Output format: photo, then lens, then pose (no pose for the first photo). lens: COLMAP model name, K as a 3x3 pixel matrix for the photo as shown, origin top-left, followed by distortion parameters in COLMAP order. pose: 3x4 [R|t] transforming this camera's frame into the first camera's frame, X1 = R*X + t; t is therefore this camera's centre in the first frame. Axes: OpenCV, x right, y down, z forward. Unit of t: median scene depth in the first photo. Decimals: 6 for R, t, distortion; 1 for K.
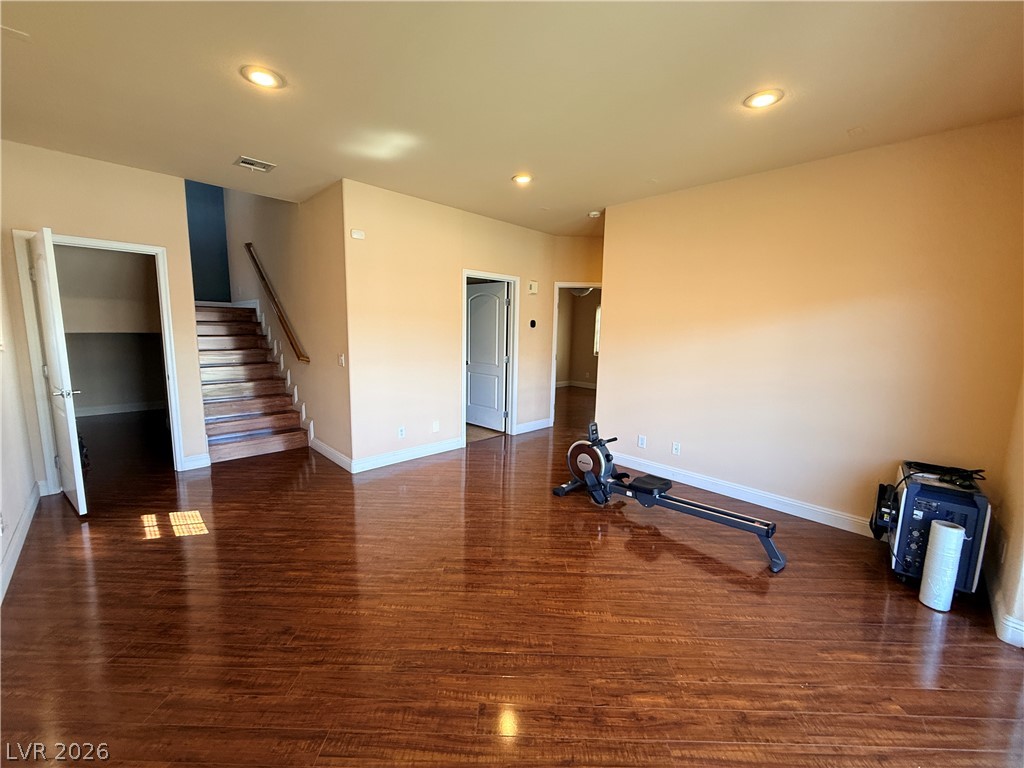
lens RADIAL K [[410.9, 0, 512.0], [0, 410.9, 384.0], [0, 0, 1]] dist [0.016233, 0.000234]
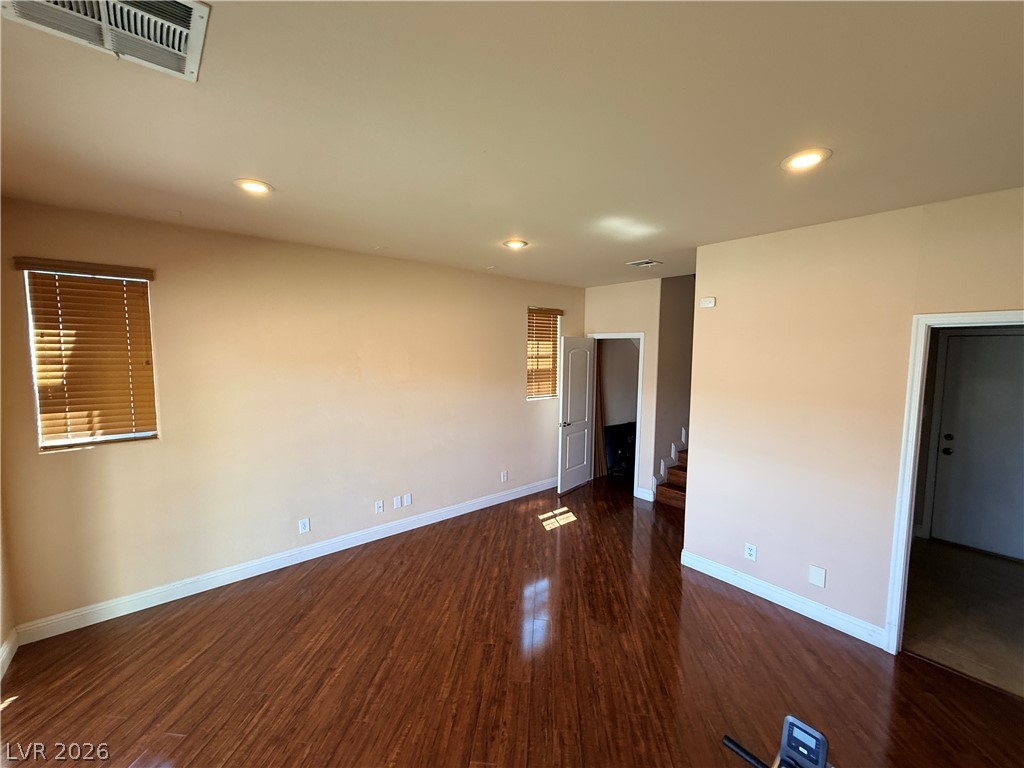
lens RADIAL K [[410.9, 0, 512.0], [0, 410.9, 384.0], [0, 0, 1]] dist [0.016233, 0.000234]
pose [[-0.088417, 0.064039, -0.994023, 0.446216], [-0.142866, 0.986798, 0.076281, -0.159406], [0.985785, 0.148756, -0.078101, 0.542226]]
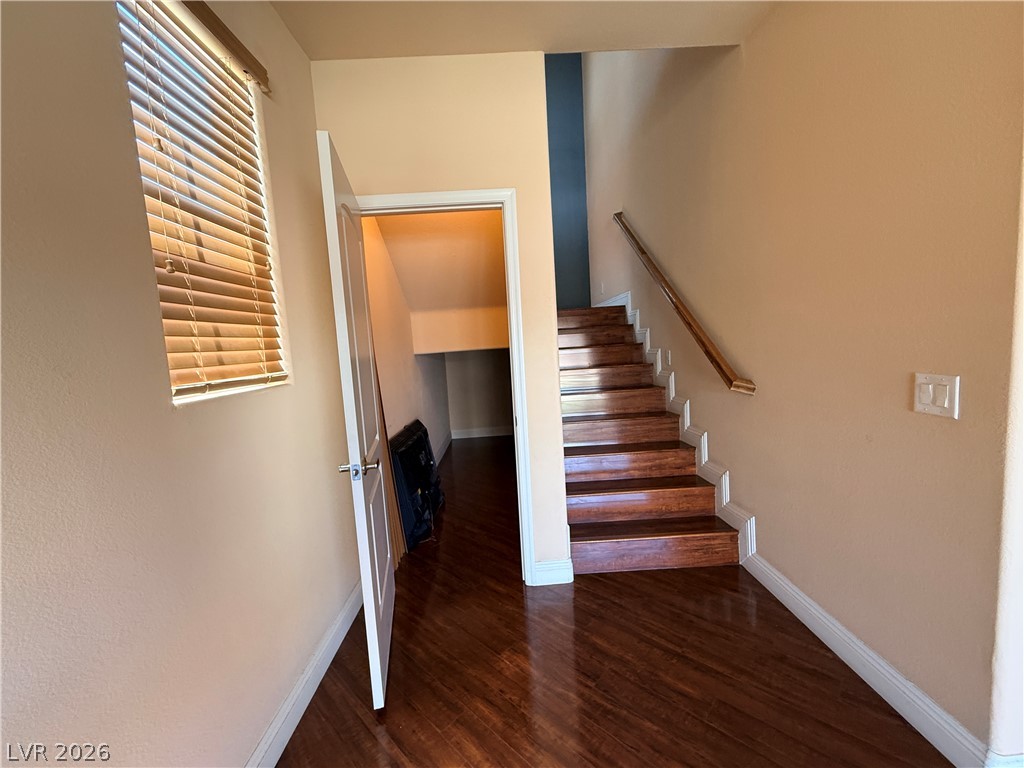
lens RADIAL K [[410.9, 0, 512.0], [0, 410.9, 384.0], [0, 0, 1]] dist [0.016233, 0.000234]
pose [[0.725287, 0.000830, -0.688447, -0.353088], [-0.014762, 0.999788, -0.014346, -0.048321], [0.688289, 0.020568, 0.725145, 0.465320]]
